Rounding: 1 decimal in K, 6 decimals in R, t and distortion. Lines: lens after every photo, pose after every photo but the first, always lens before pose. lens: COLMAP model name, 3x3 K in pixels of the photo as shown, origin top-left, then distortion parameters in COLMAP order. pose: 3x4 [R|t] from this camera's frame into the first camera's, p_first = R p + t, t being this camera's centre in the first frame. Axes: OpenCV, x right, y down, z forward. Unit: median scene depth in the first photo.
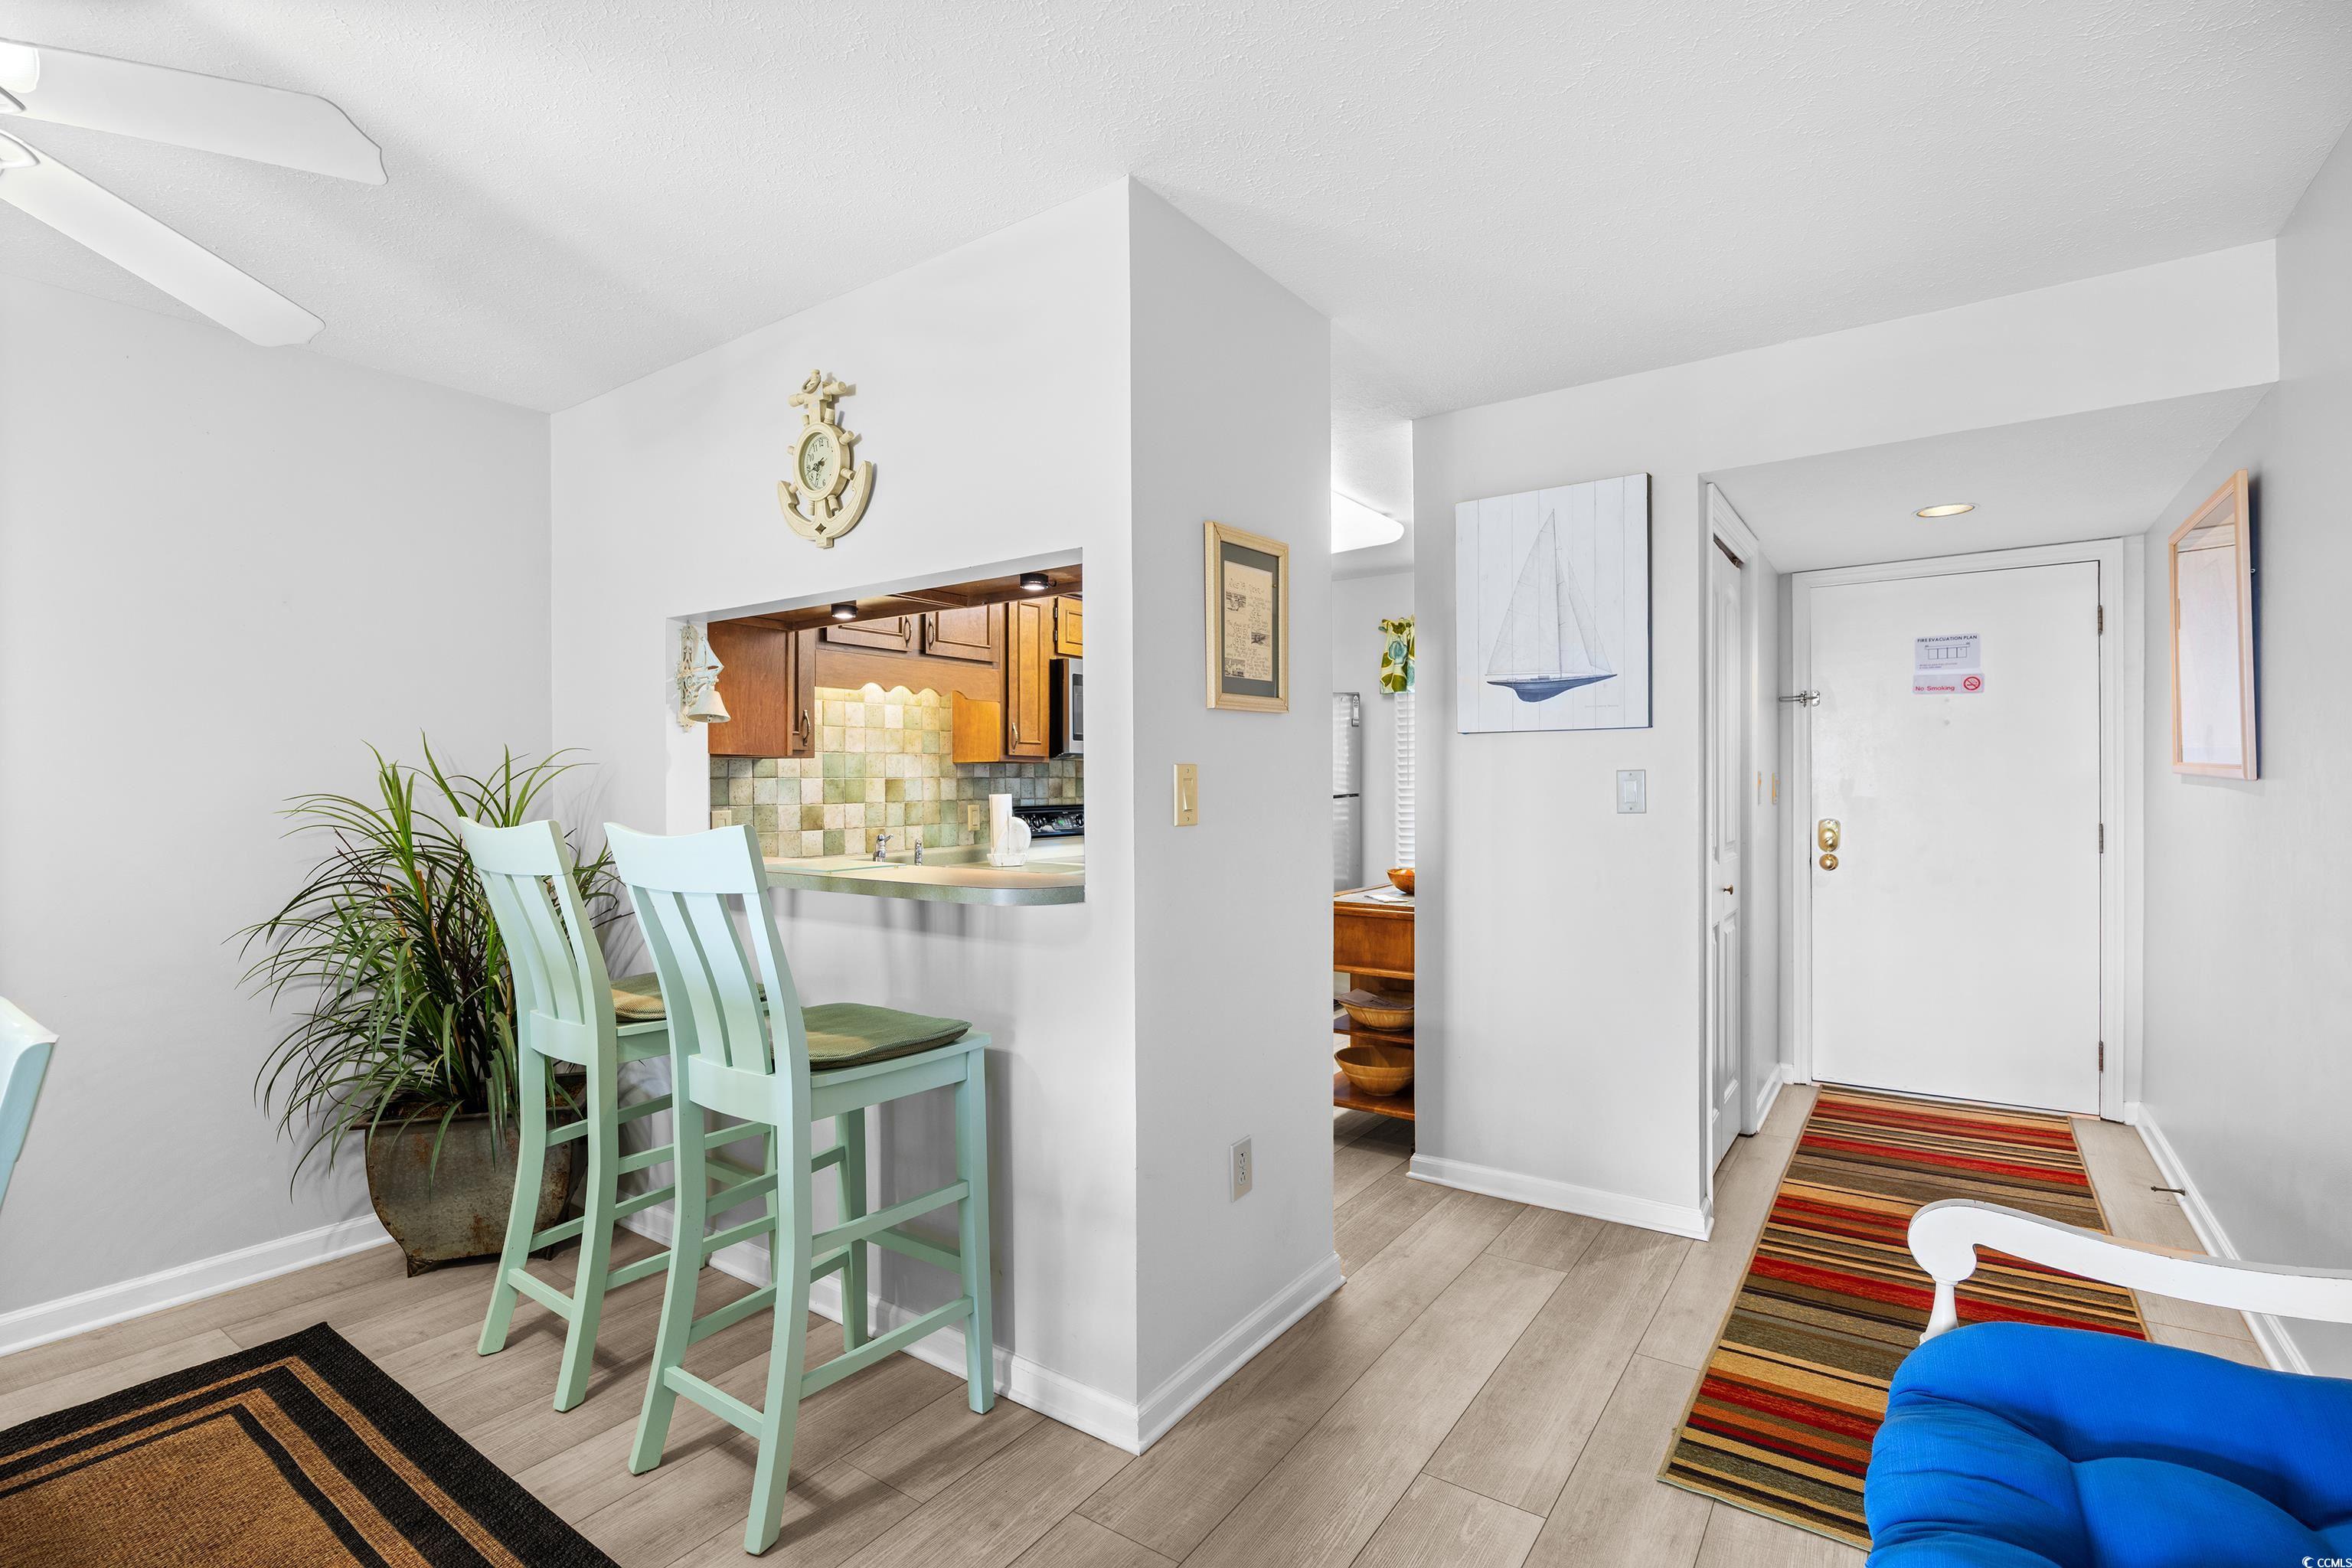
lens RADIAL K [[1082.3, 0, 1176.0], [0, 1082.3, 784.0], [0, 0, 1]] dist [-0.004921, -0.000599]
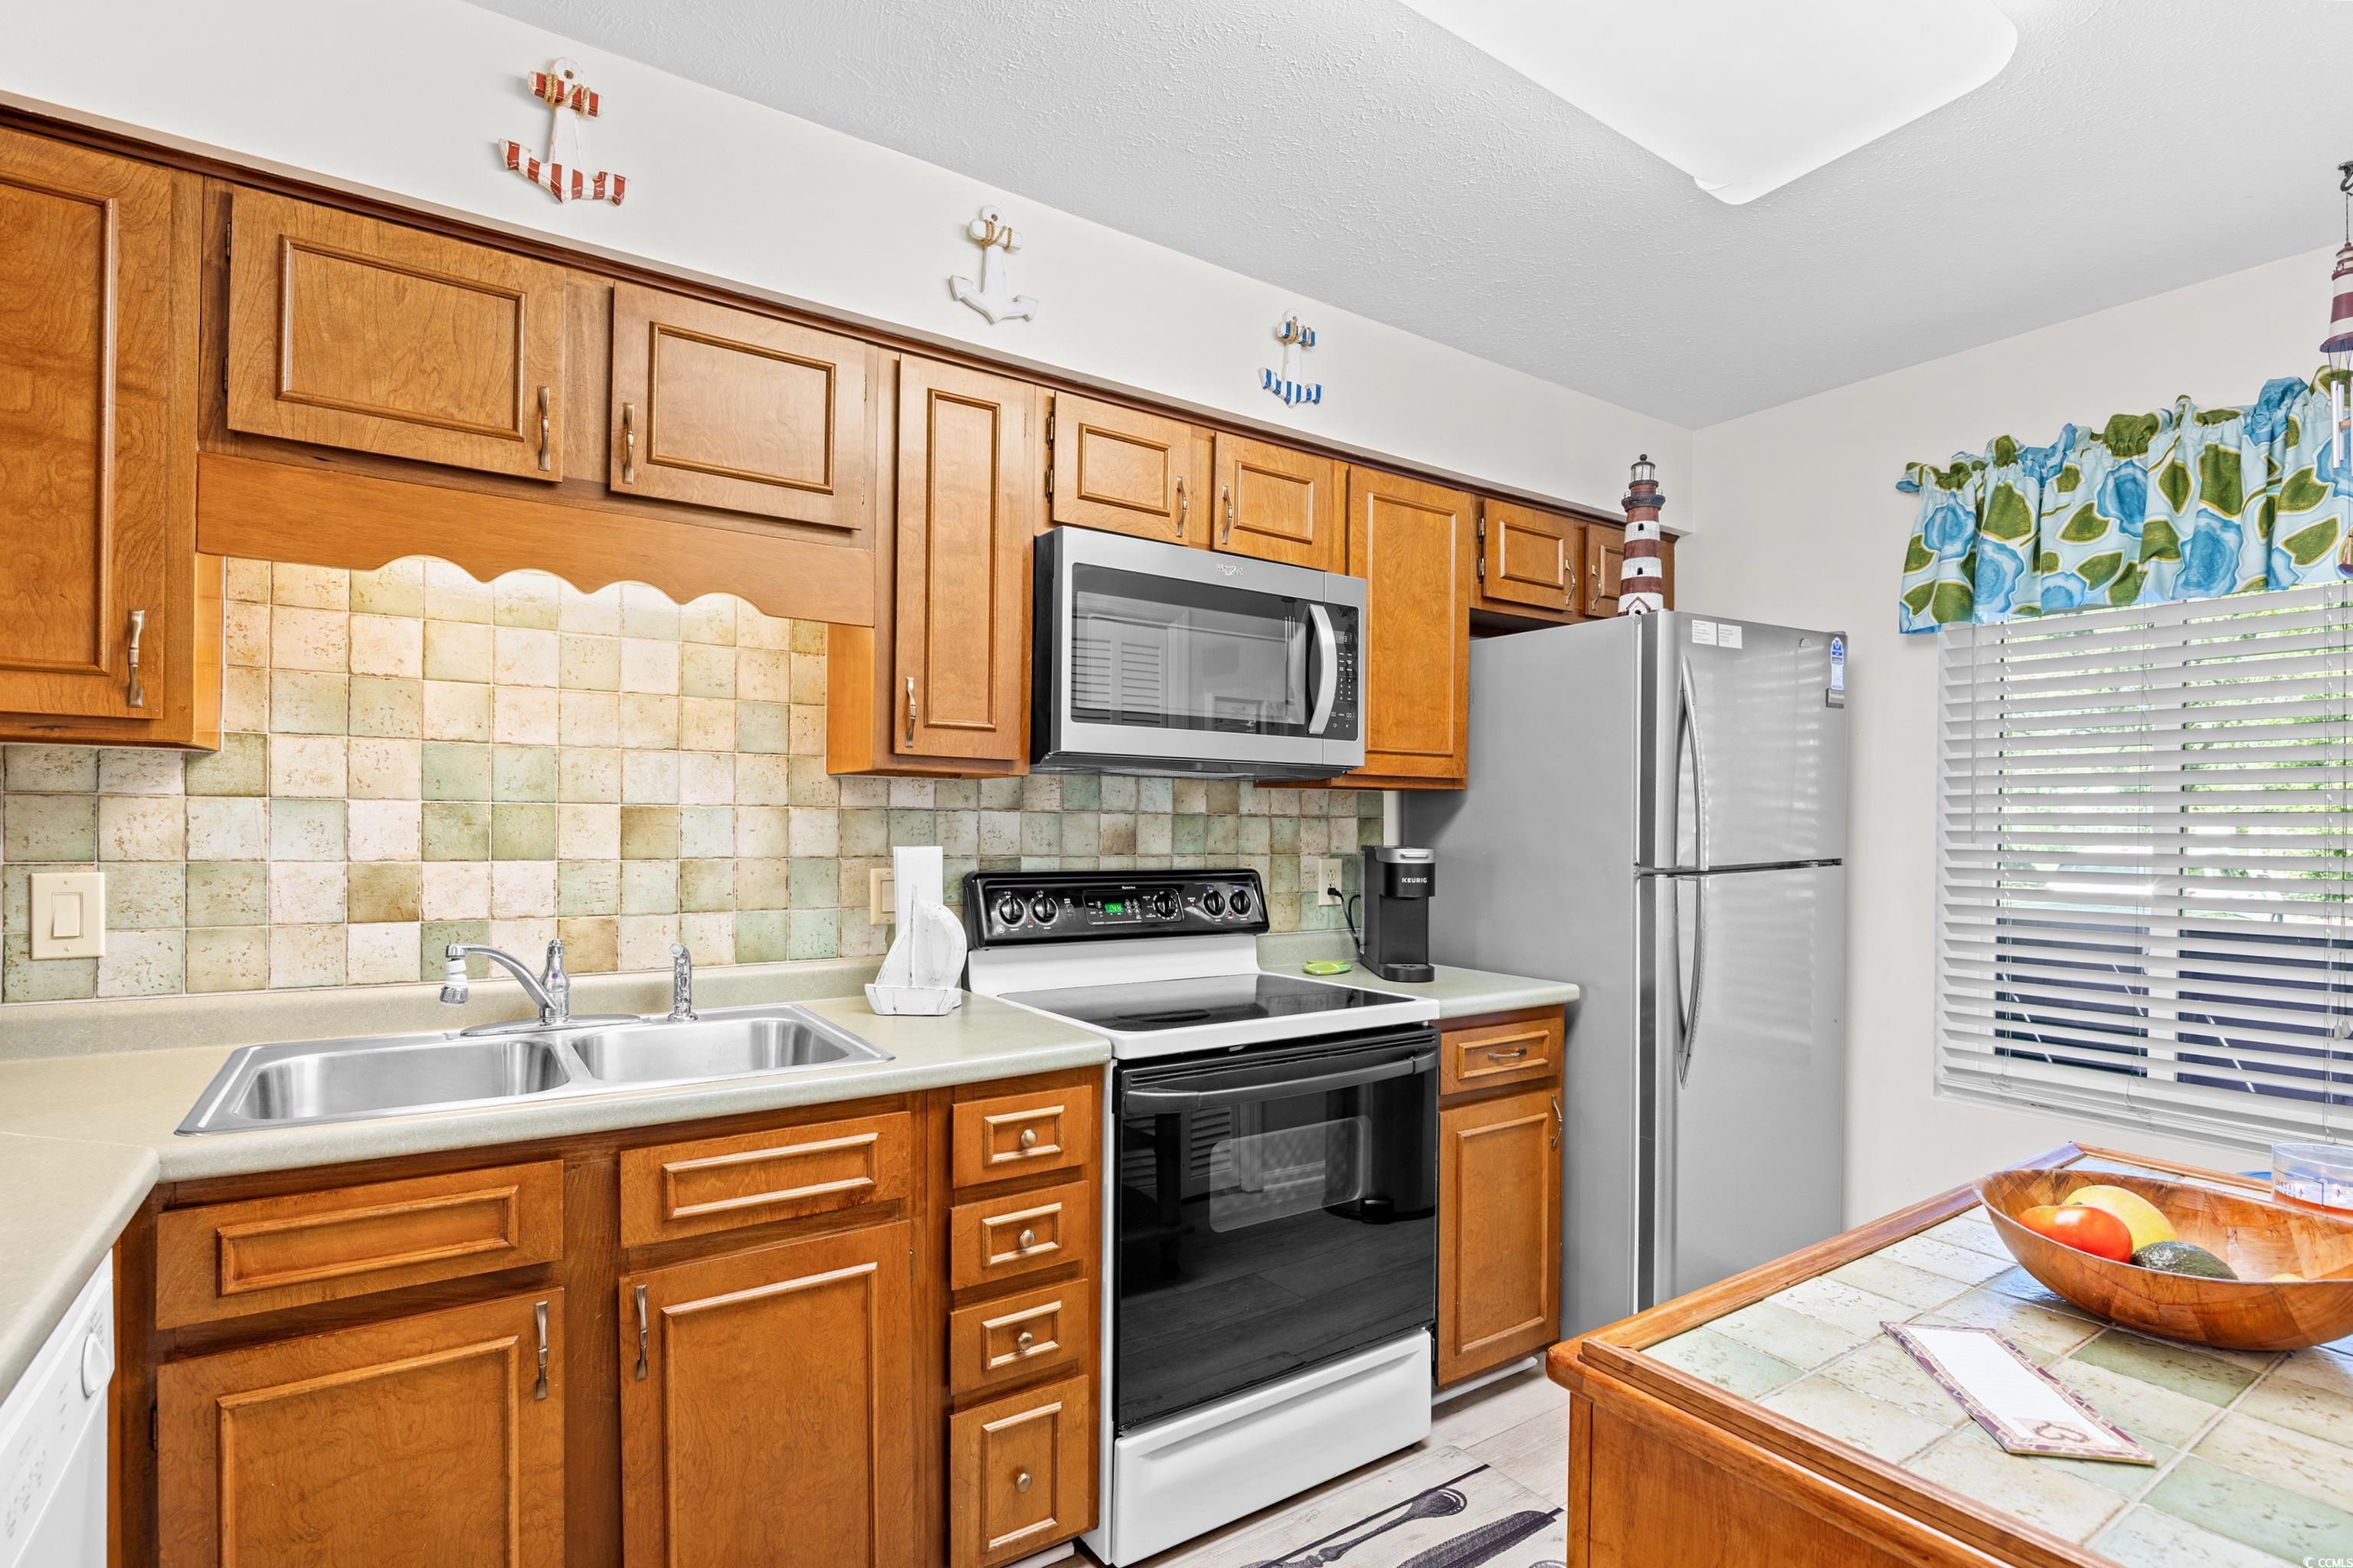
lens RADIAL K [[1121.5, 0, 1179.4], [0, 1121.5, 819.8], [0, 0, 1]] dist [-0.013067, -0.000171]
pose [[0.934502, 0.014761, -0.355652, 0.120883], [-0.017392, 0.999840, -0.004200, -0.001388], [0.355533, 0.010110, 0.934609, 0.739493]]
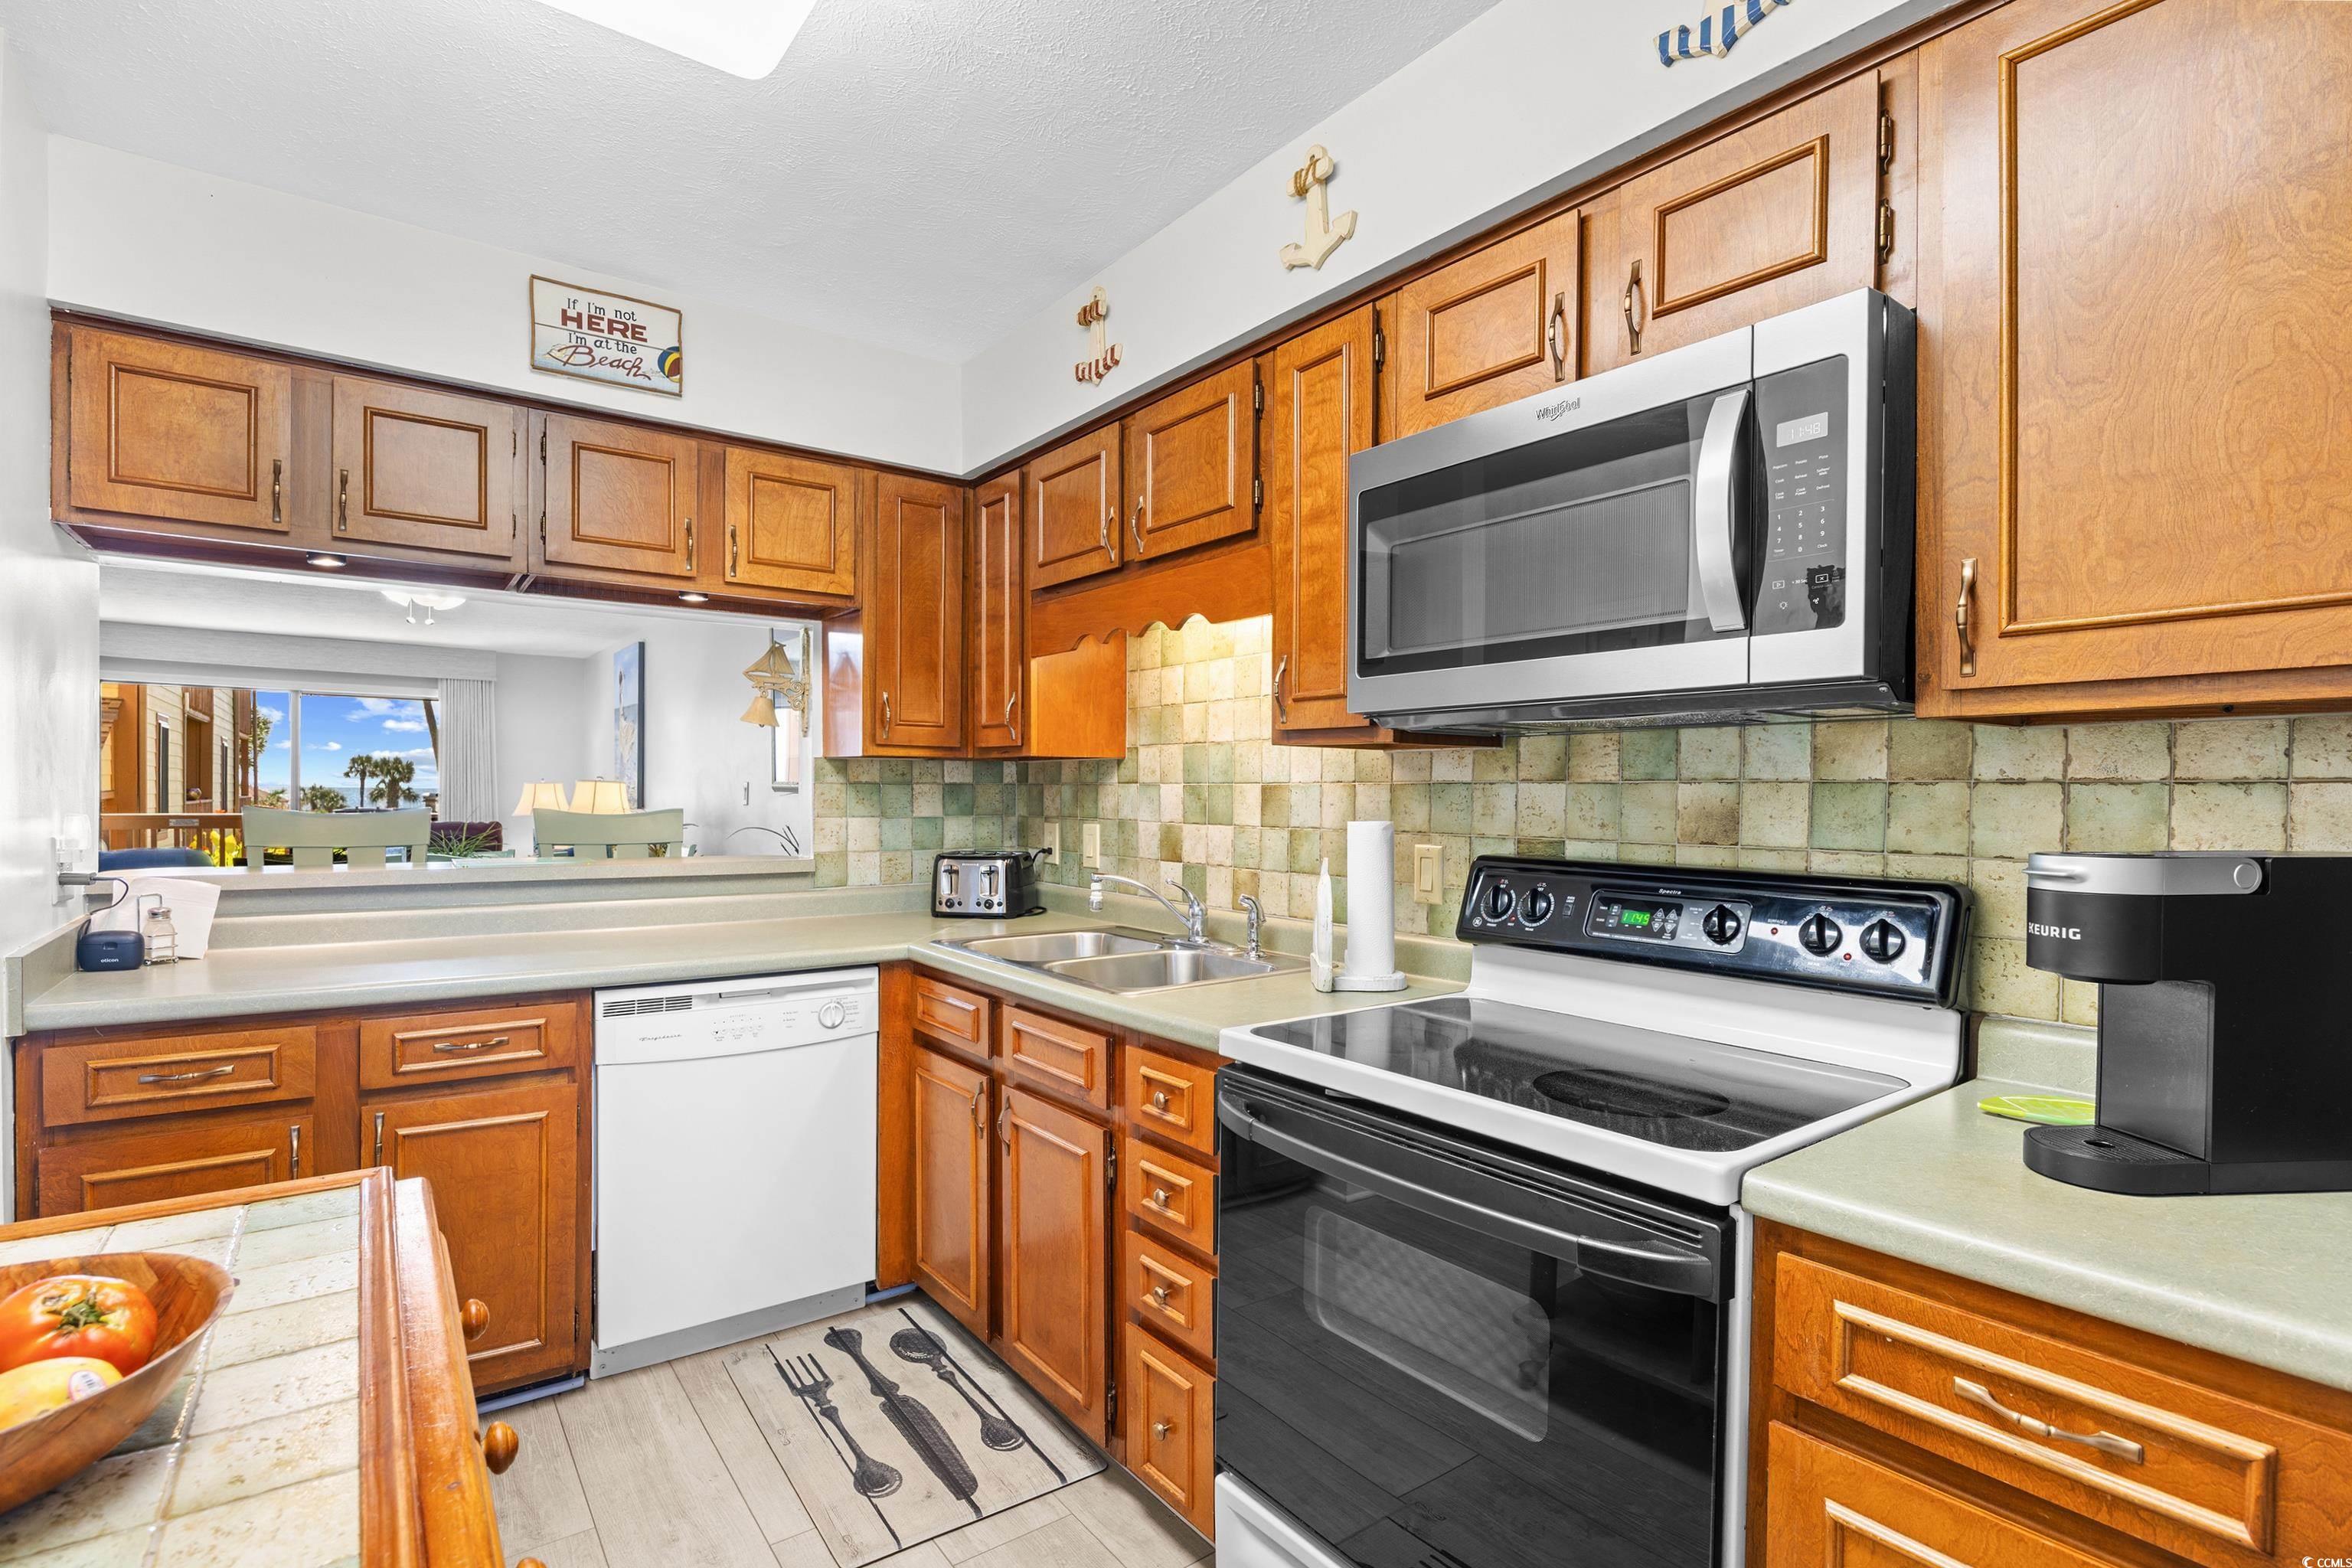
lens RADIAL K [[1121.0, 0, 1178.9], [0, 1121.0, 819.8], [0, 0, 1]] dist [-0.013067, -0.000171]
pose [[-0.311195, 0.027593, -0.949945, 0.341984], [-0.007290, 0.999480, 0.031420, -0.005204], [0.950318, 0.016703, -0.310832, 1.289724]]
